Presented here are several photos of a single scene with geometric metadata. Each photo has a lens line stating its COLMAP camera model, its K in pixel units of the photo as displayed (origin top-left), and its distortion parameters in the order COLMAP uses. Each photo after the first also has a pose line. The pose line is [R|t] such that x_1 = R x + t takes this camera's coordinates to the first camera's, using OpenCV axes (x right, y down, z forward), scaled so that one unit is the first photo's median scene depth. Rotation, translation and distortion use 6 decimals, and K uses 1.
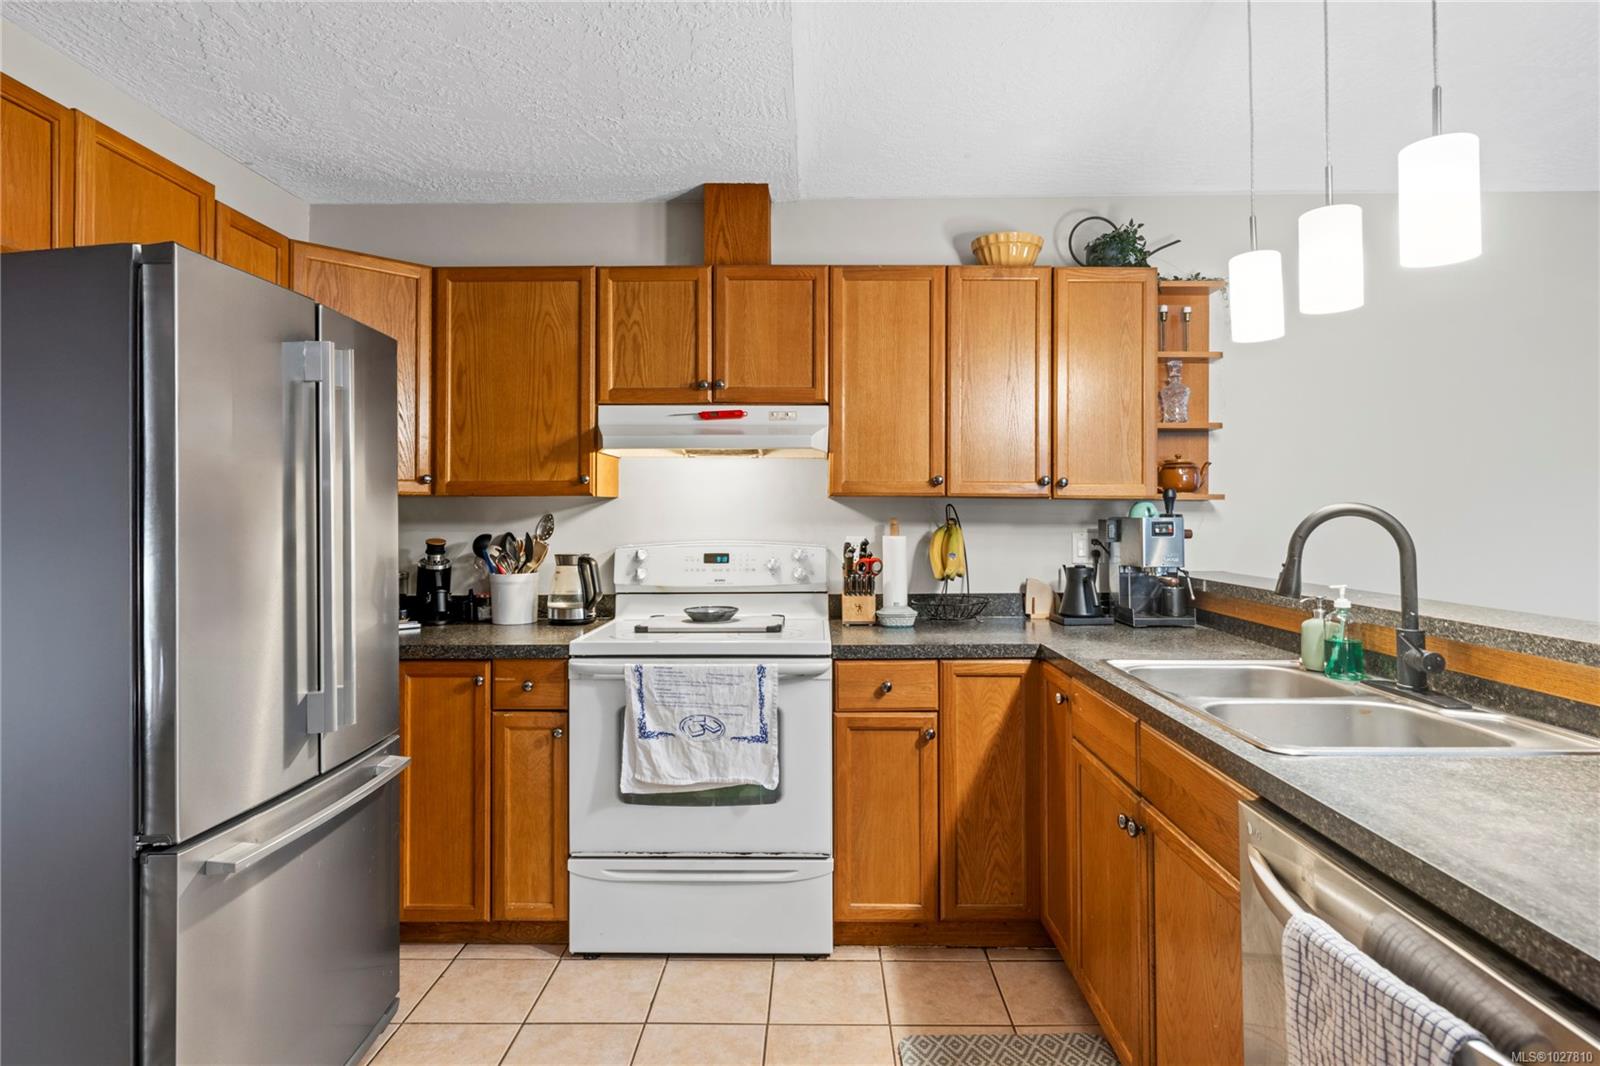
lens RADIAL K [[838.9, 0, 817.8], [0, 838.9, 495.8], [0, 0, 1]] dist [-0.006047, -0.000154]
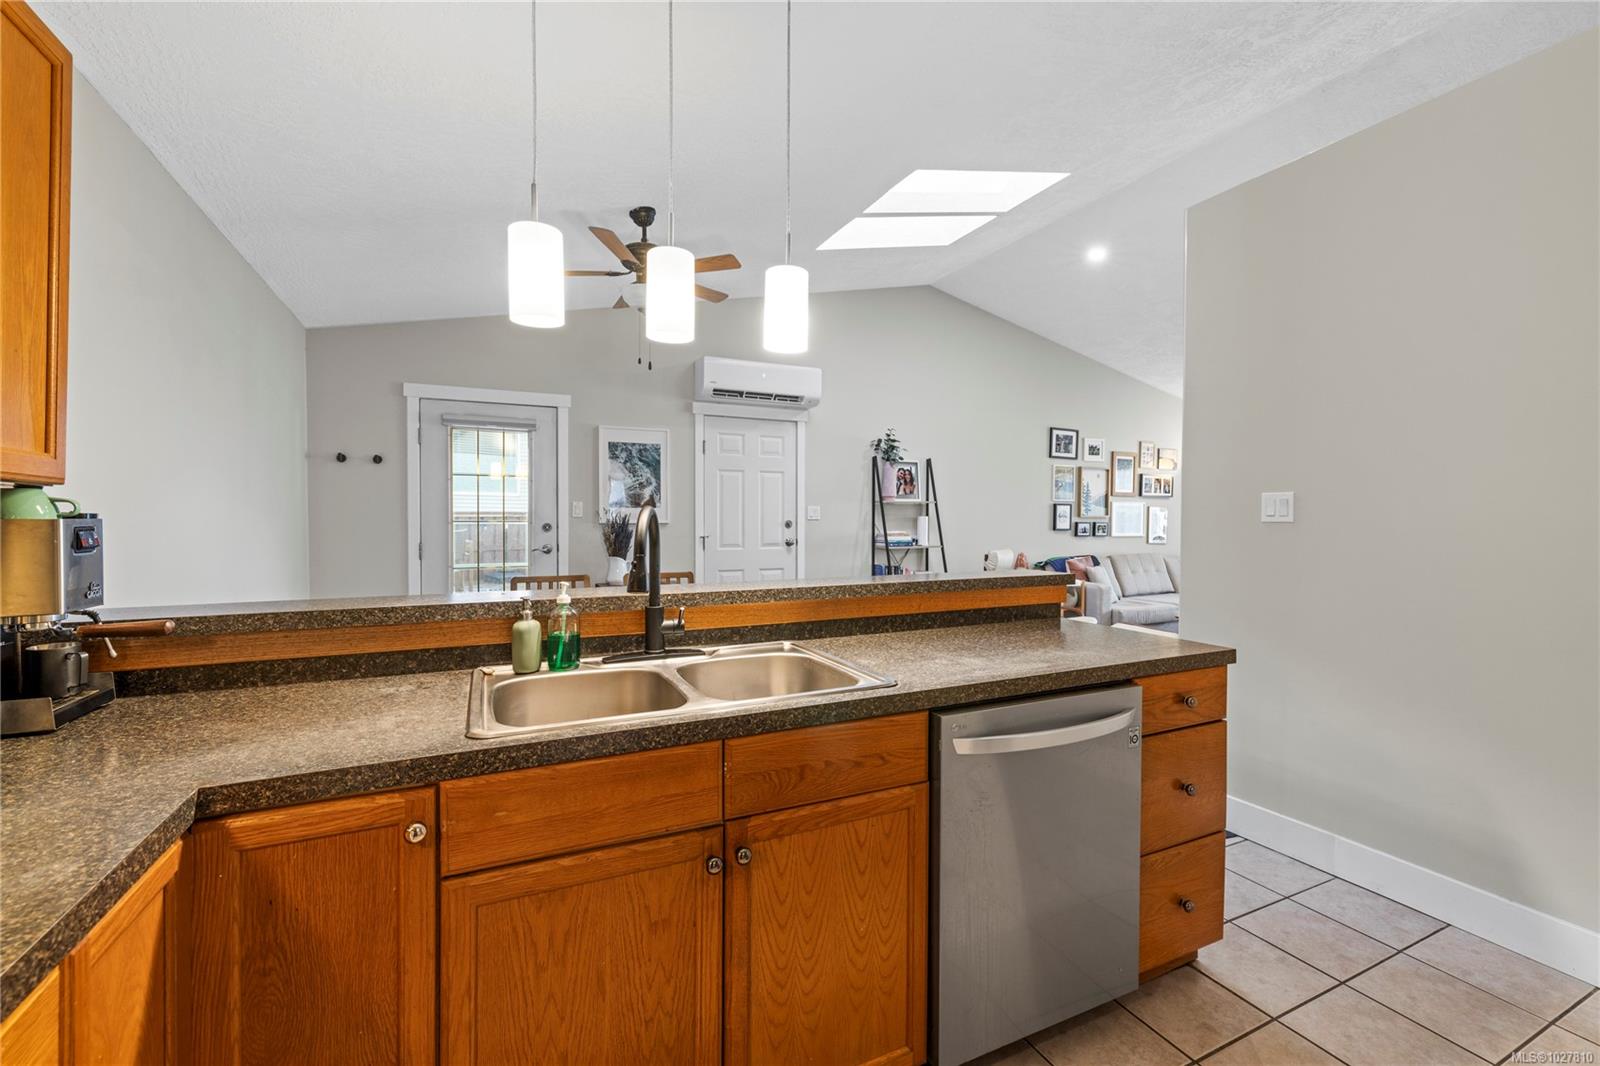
lens RADIAL K [[669.2, 0, 802.5], [0, 669.2, 521.9], [0, 0, 1]] dist [-0.001966, -0.000086]
pose [[-0.434402, -0.003775, 0.900711, -0.189421], [-0.022452, 0.999726, -0.006638, 0.020445], [-0.900439, -0.023106, -0.434368, 0.772215]]
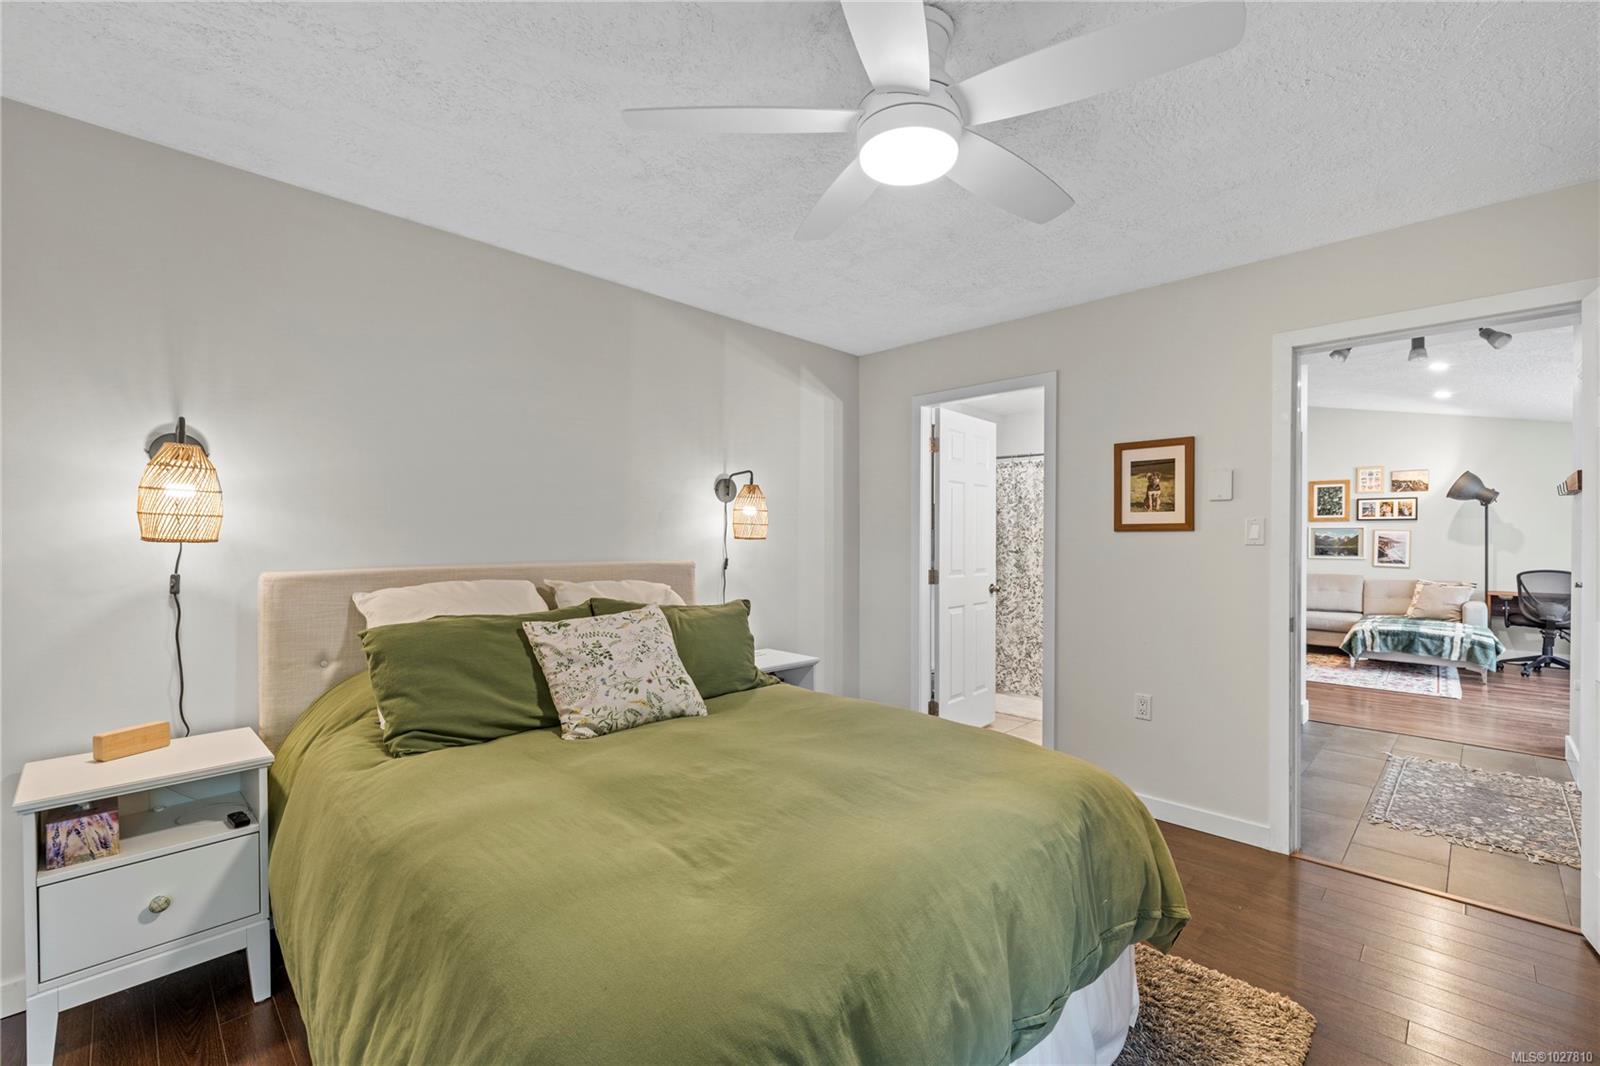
lens RADIAL K [[672.2, 0, 801.4], [0, 672.2, 542.6], [0, 0, 1]] dist [-0.002394, -0.000306]
pose [[0.704153, 0.001432, 0.710047, -2.001985], [-0.021312, 0.999590, 0.019120, -0.043098], [-0.709729, -0.028595, 0.703894, -1.967386]]
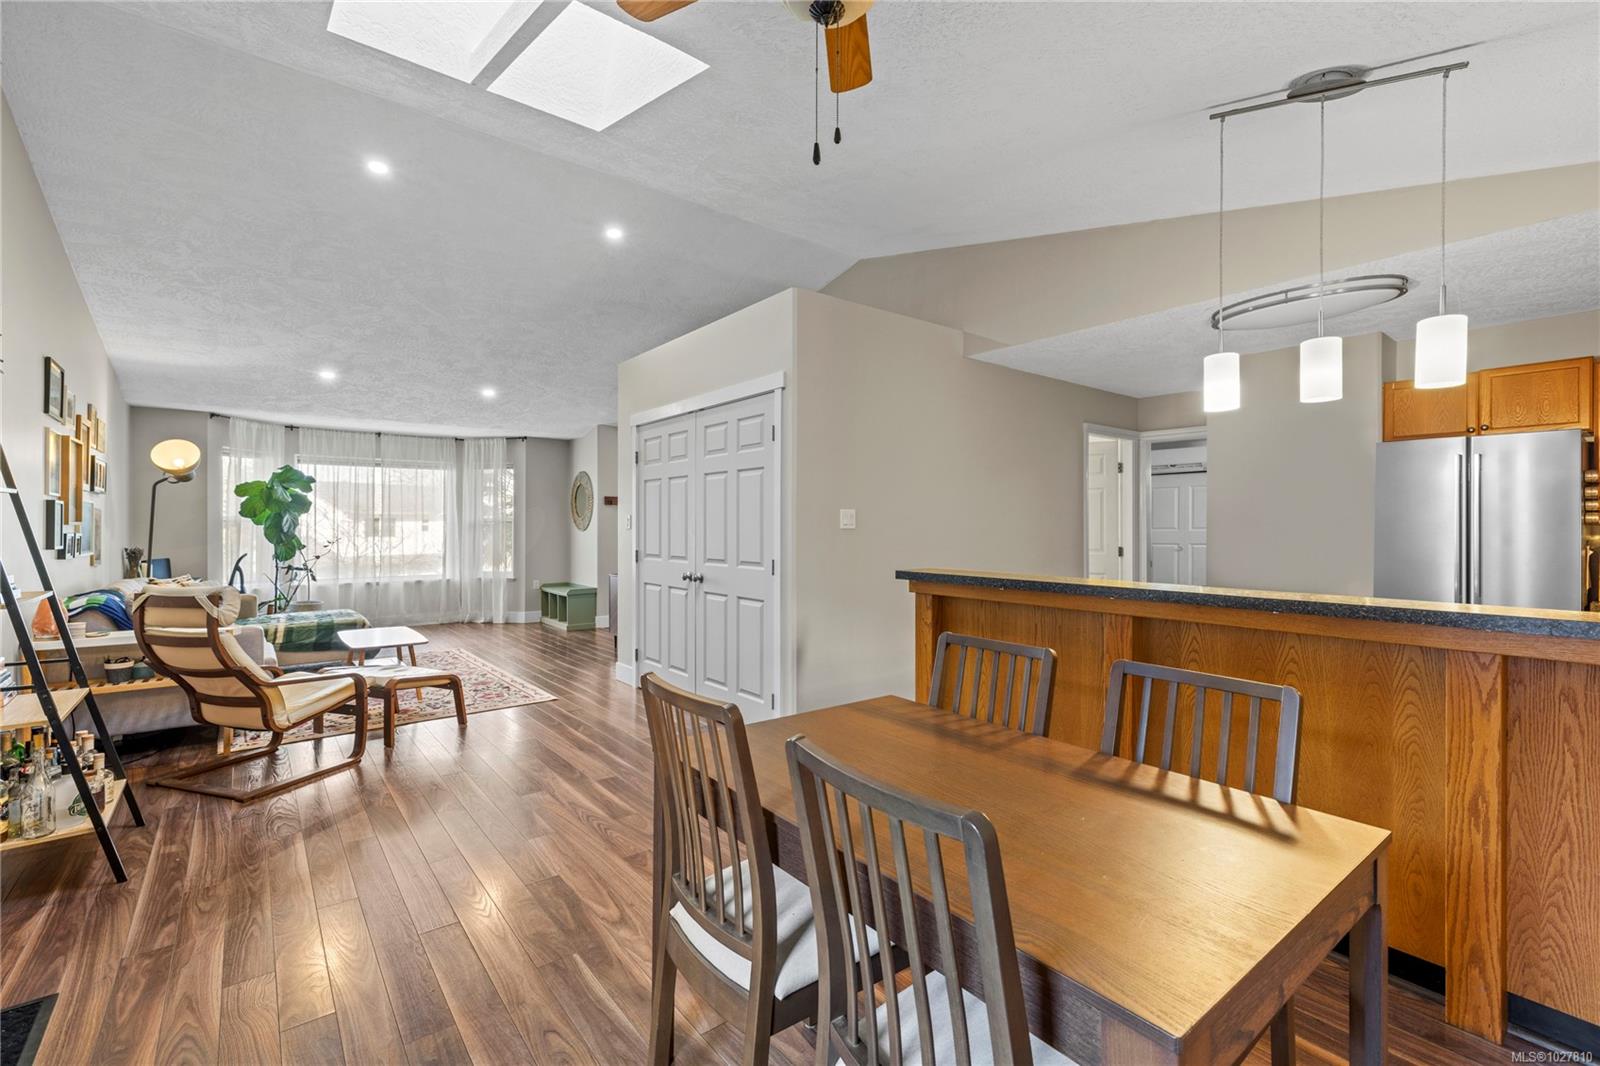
lens RADIAL K [[703.3, 0, 802.7], [0, 703.3, 525.1], [0, 0, 1]] dist [0.010788, 0.000071]
pose [[-0.781455, 0.000398, -0.623961, 1.371979], [0.014853, 0.999728, -0.017964, 0.013614], [0.623785, -0.023306, -0.781249, 0.897470]]
